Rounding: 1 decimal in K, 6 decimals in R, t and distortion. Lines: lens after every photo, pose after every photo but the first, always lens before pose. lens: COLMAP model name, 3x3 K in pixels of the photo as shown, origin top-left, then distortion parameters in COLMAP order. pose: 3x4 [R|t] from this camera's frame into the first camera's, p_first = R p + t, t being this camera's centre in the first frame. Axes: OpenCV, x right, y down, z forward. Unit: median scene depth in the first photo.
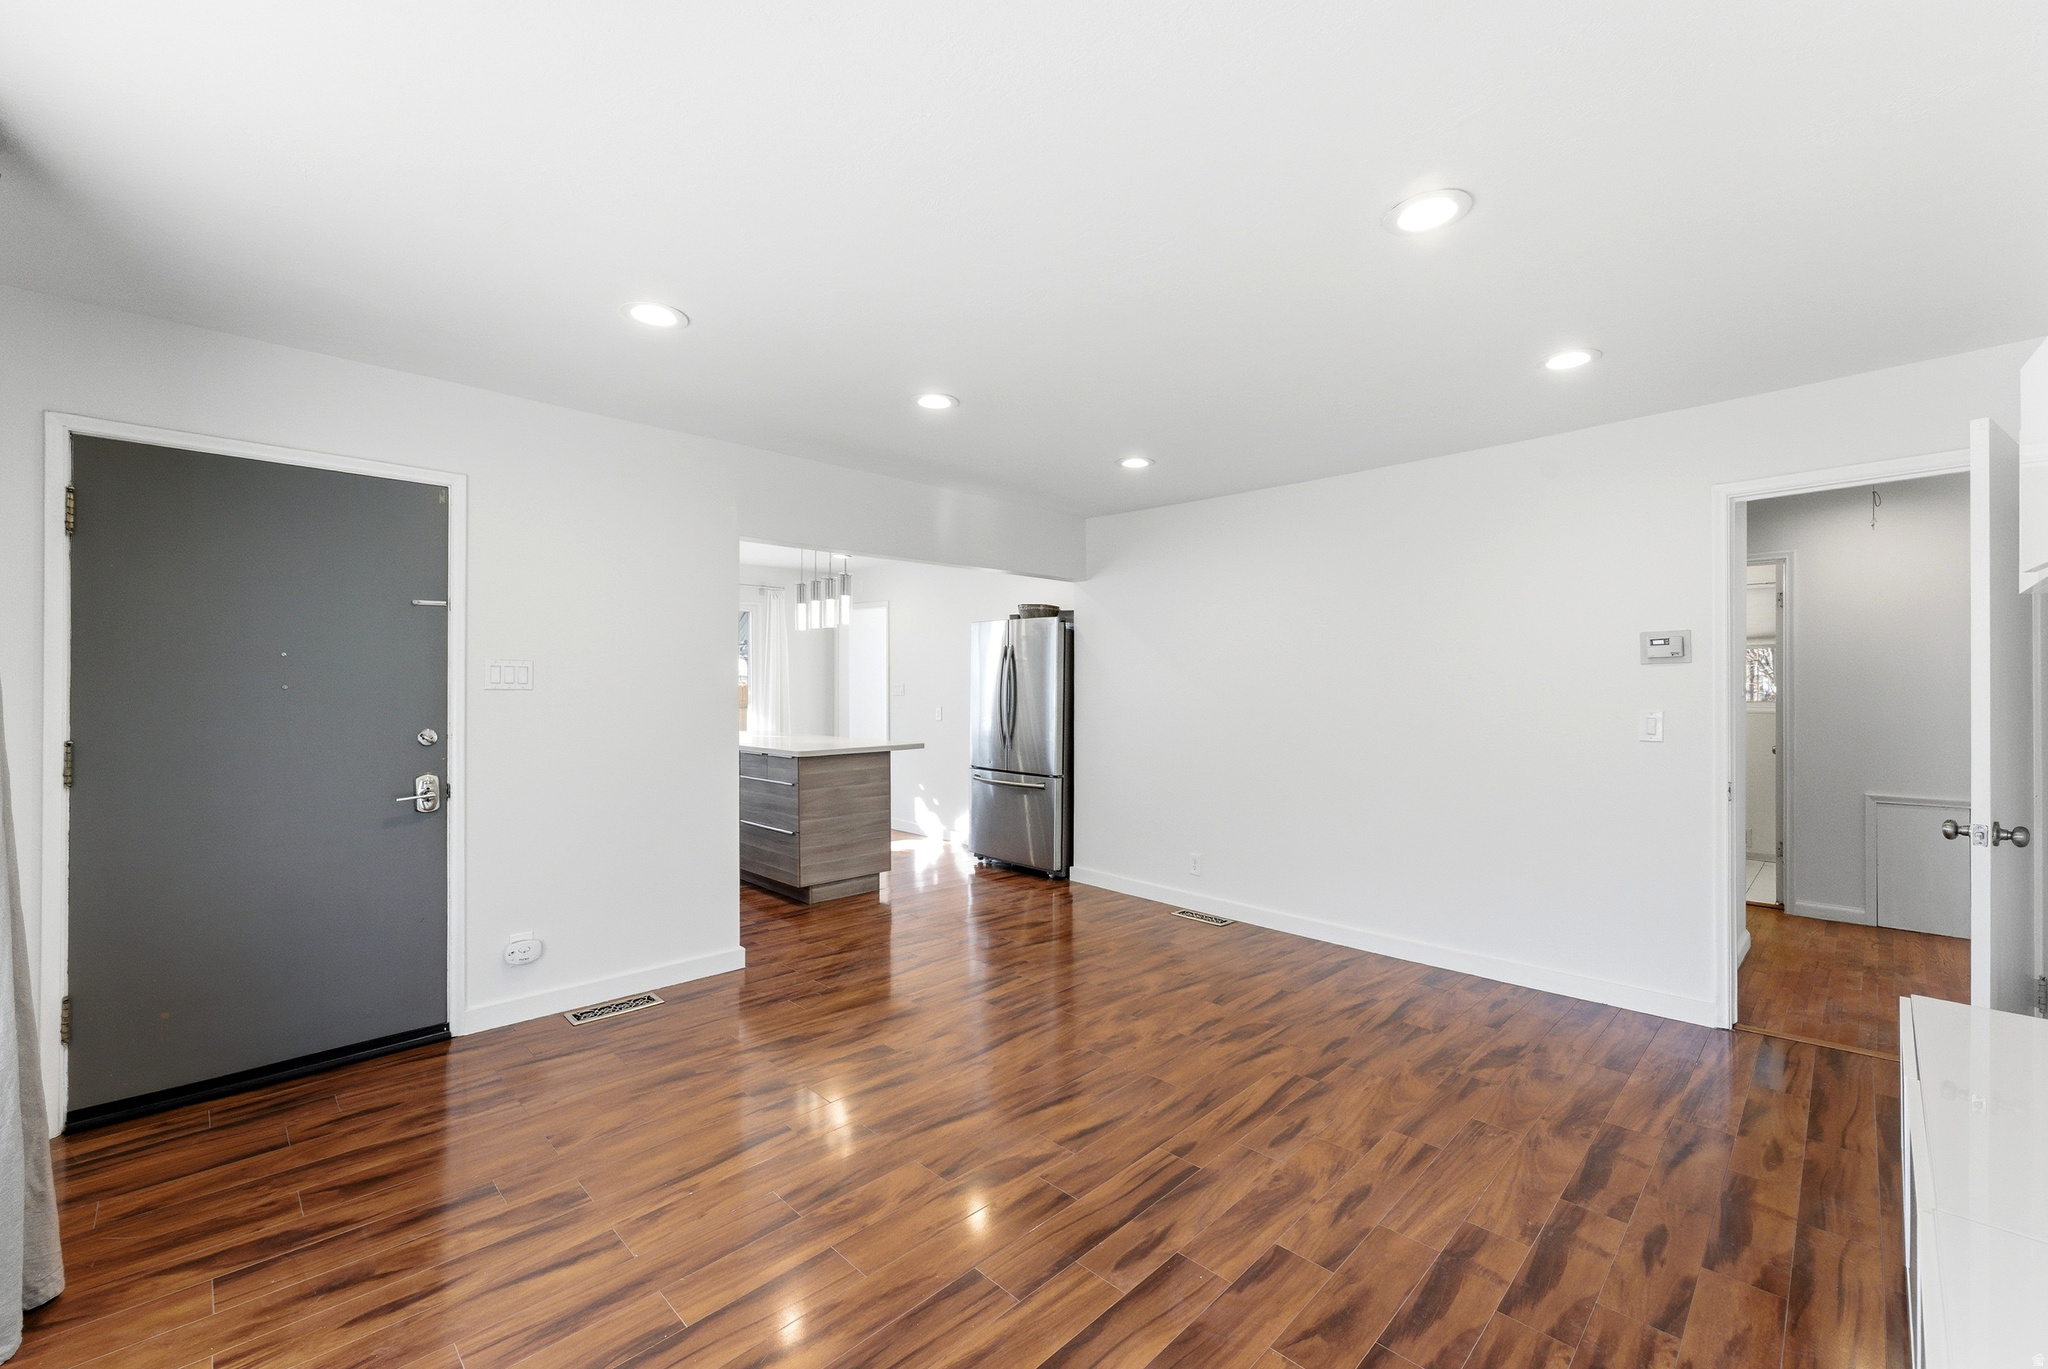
lens RADIAL K [[832.0, 0, 1043.3], [0, 832.0, 684.8], [0, 0, 1]] dist [0.000250, 0.000811]
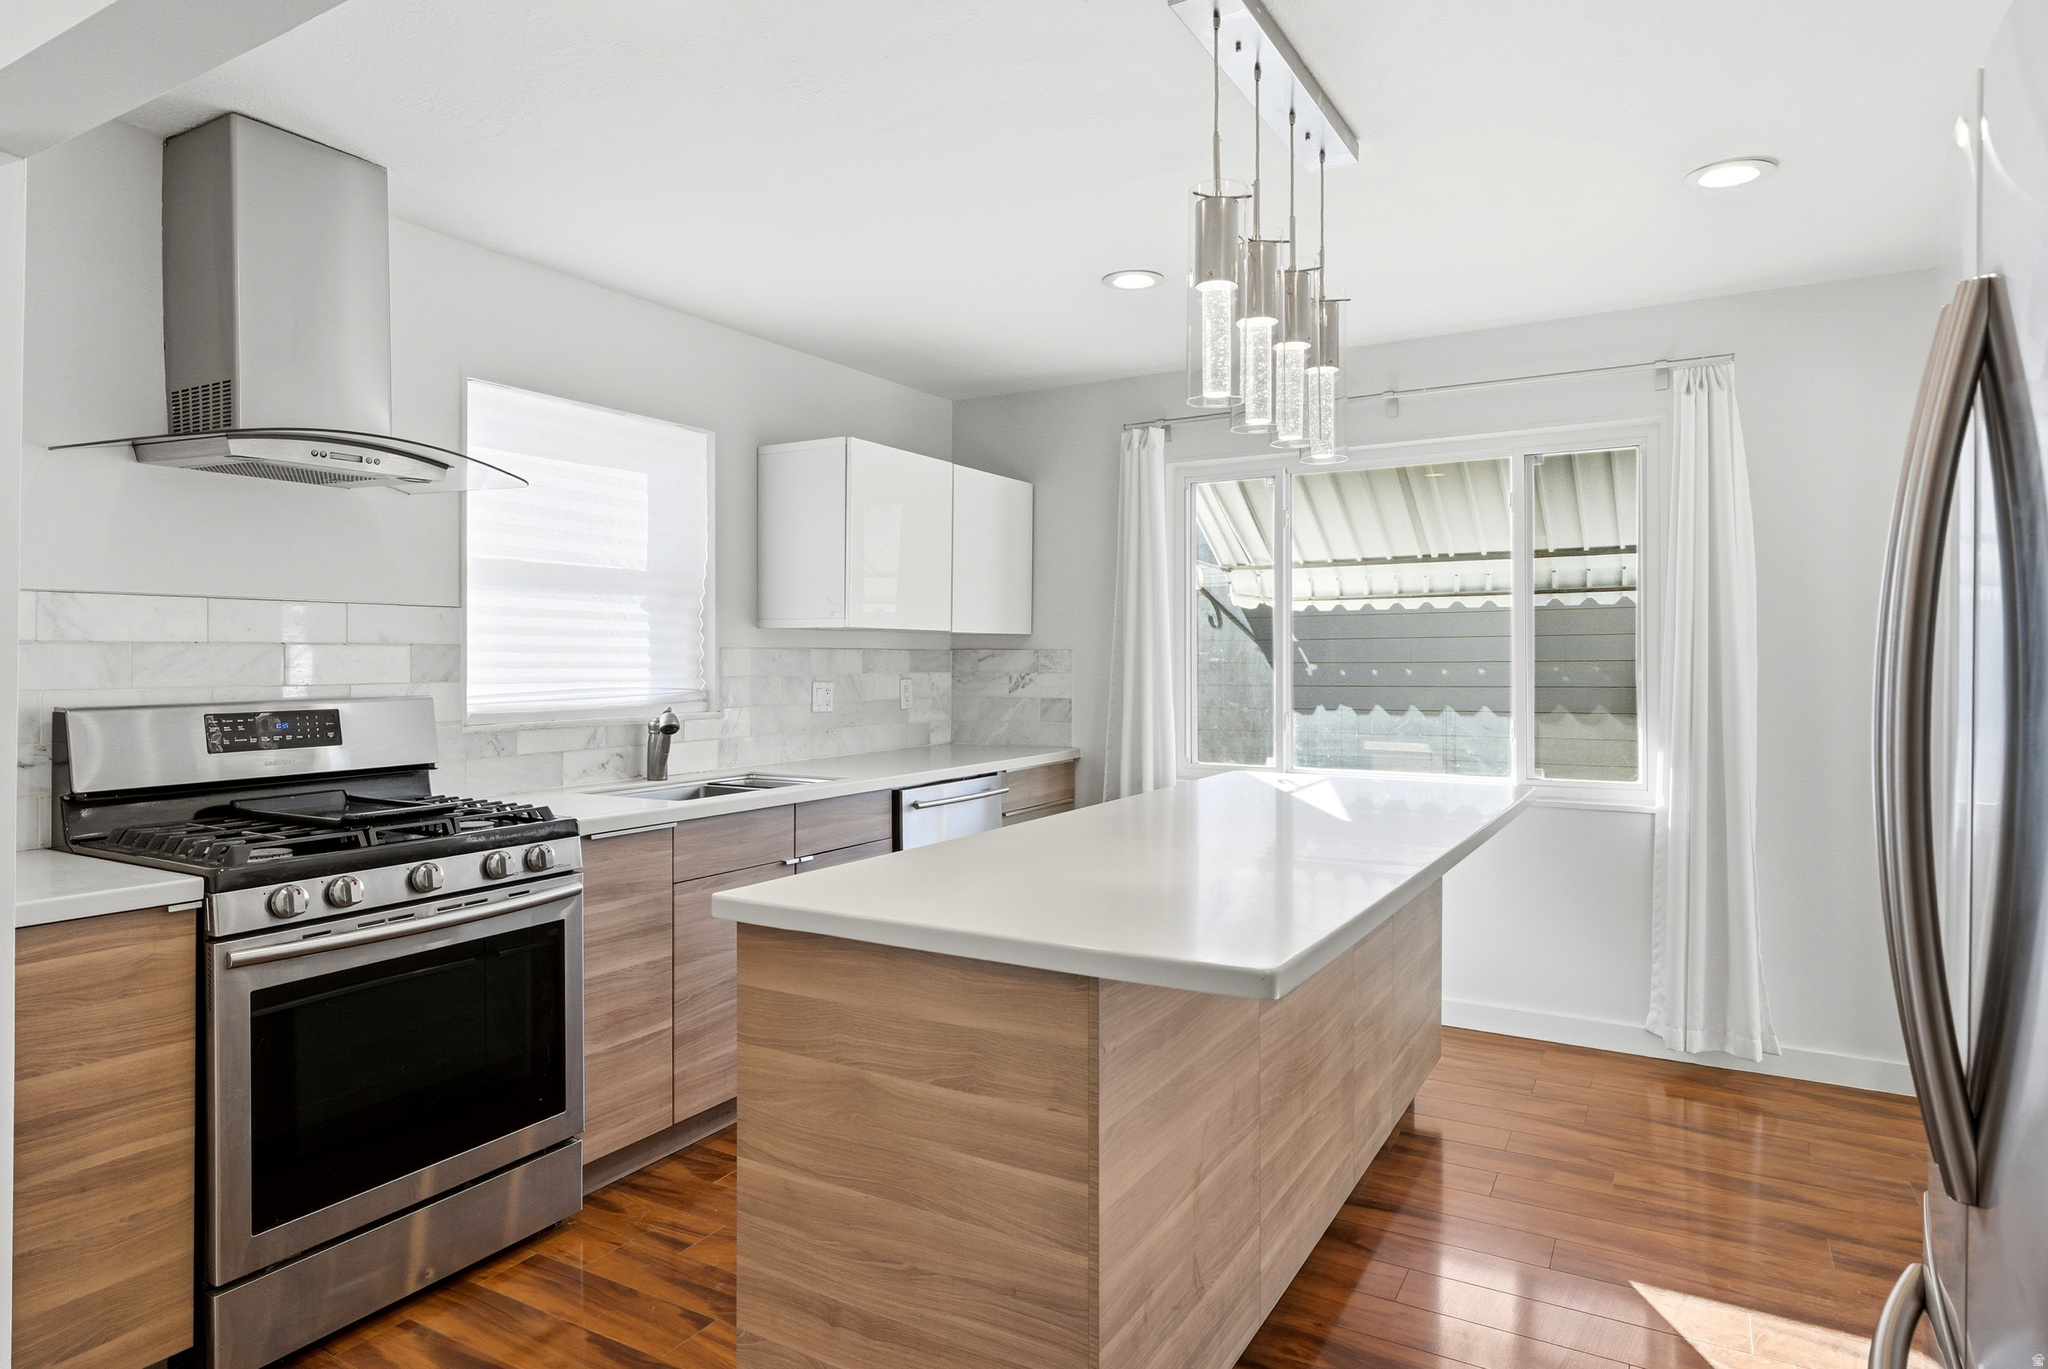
lens RADIAL K [[1170.3, 0, 1022.3], [0, 1170.3, 657.2], [0, 0, 1]] dist [0.002891, 0.000020]
pose [[0.252060, -0.001525, -0.967710, 0.151976], [0.000539, 0.999999, -0.001435, 0.006909], [0.967711, -0.000160, 0.252061, 1.592010]]
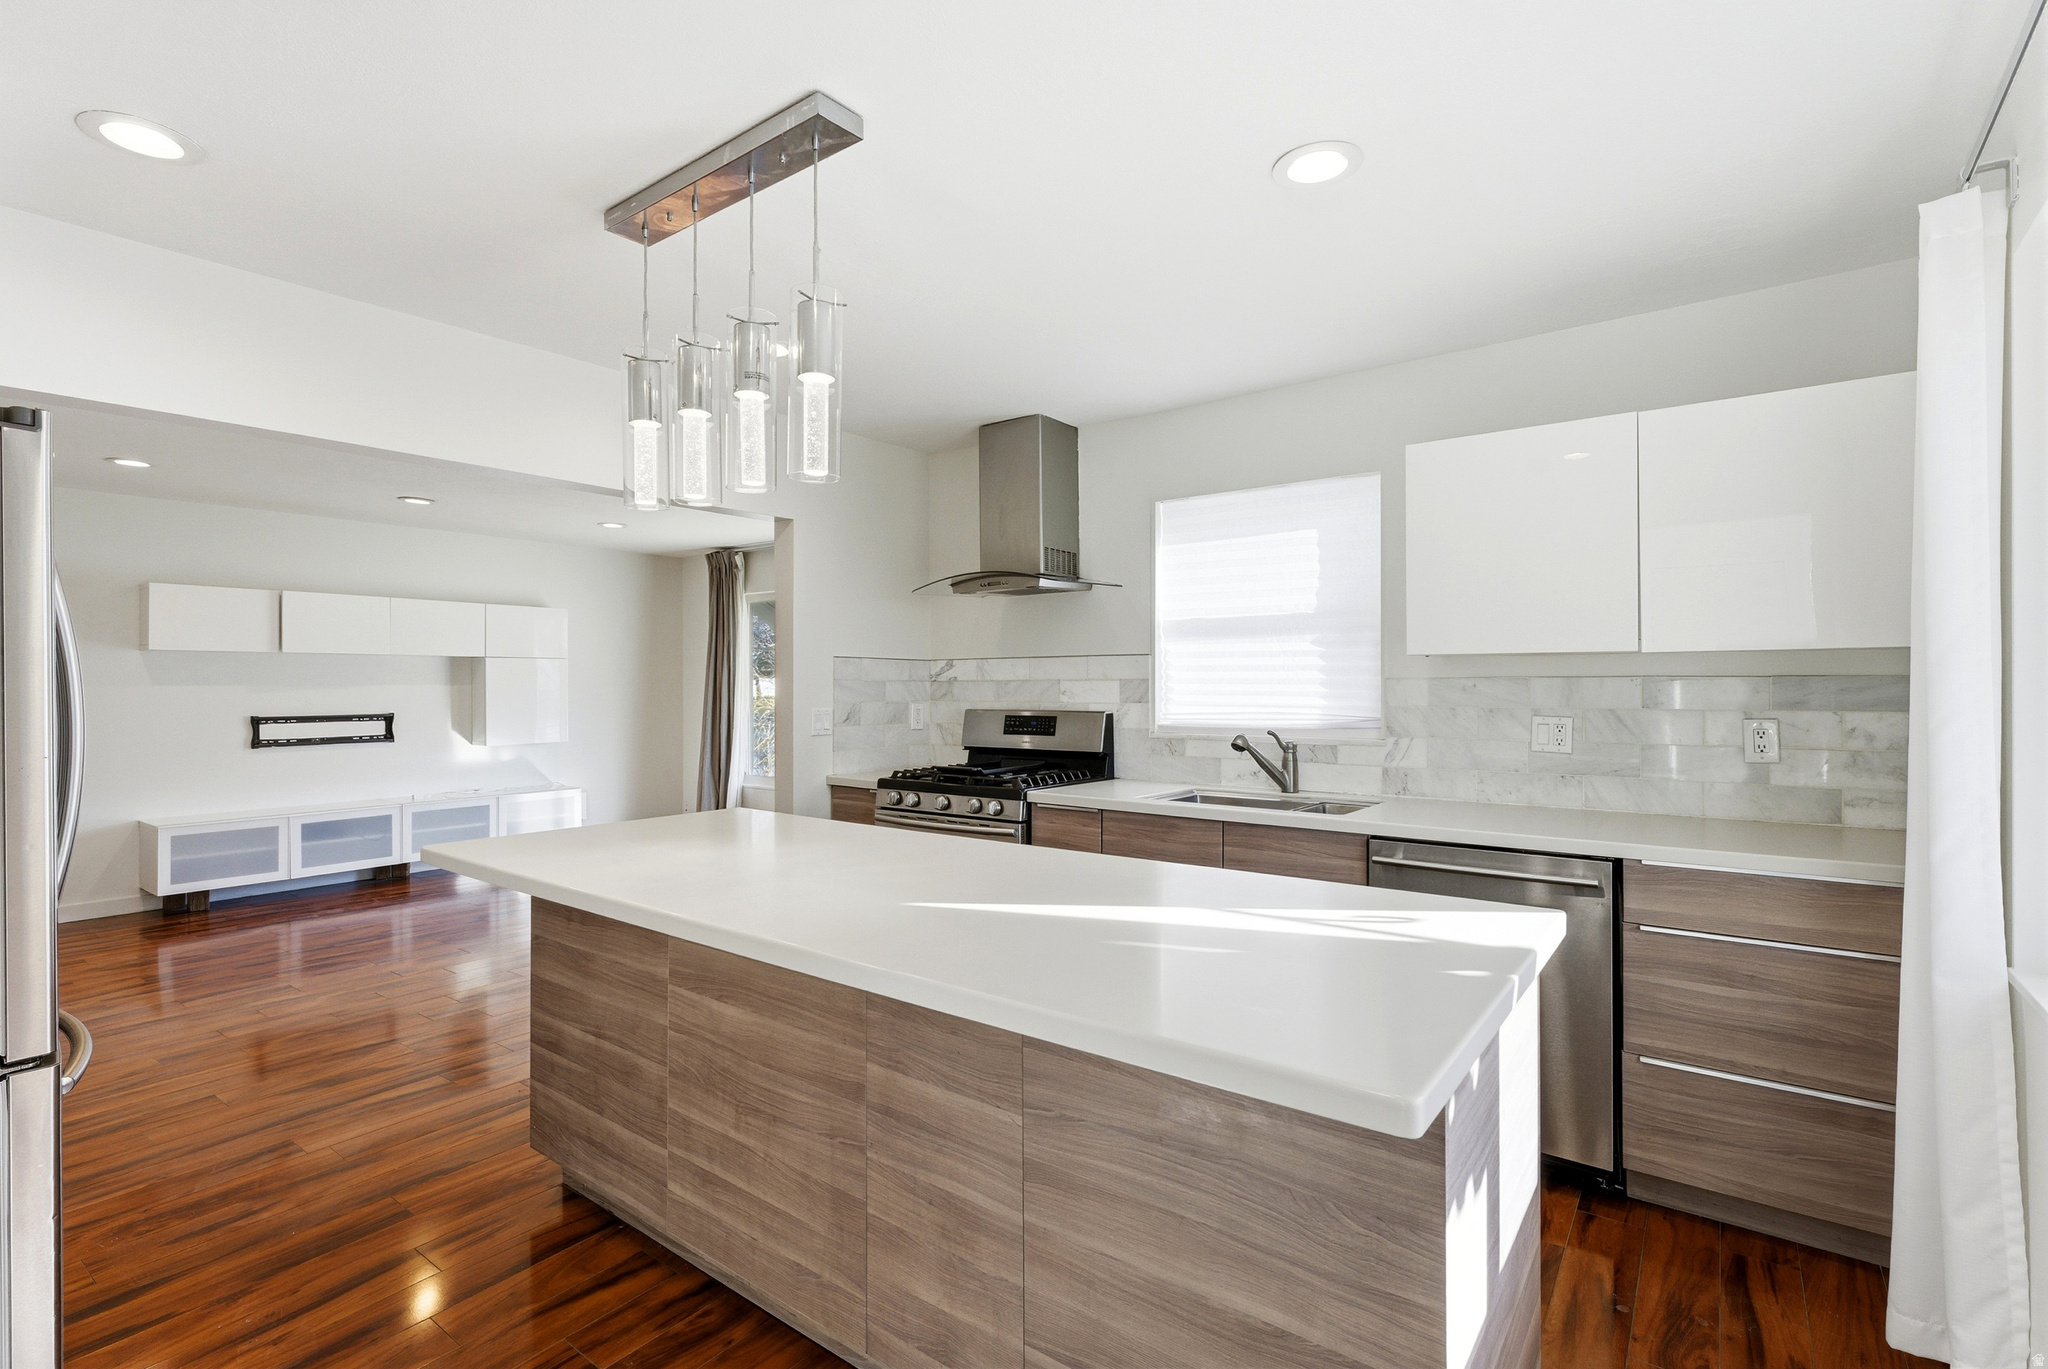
lens RADIAL K [[953.5, 0, 1037.2], [0, 953.5, 674.6], [0, 0, 1]] dist [0.004683, -0.000261]
pose [[-0.990343, 0.002875, -0.138610, -0.634885], [0.004005, 0.999961, -0.007873, -0.002605], [0.138581, -0.008352, -0.990316, 2.613417]]
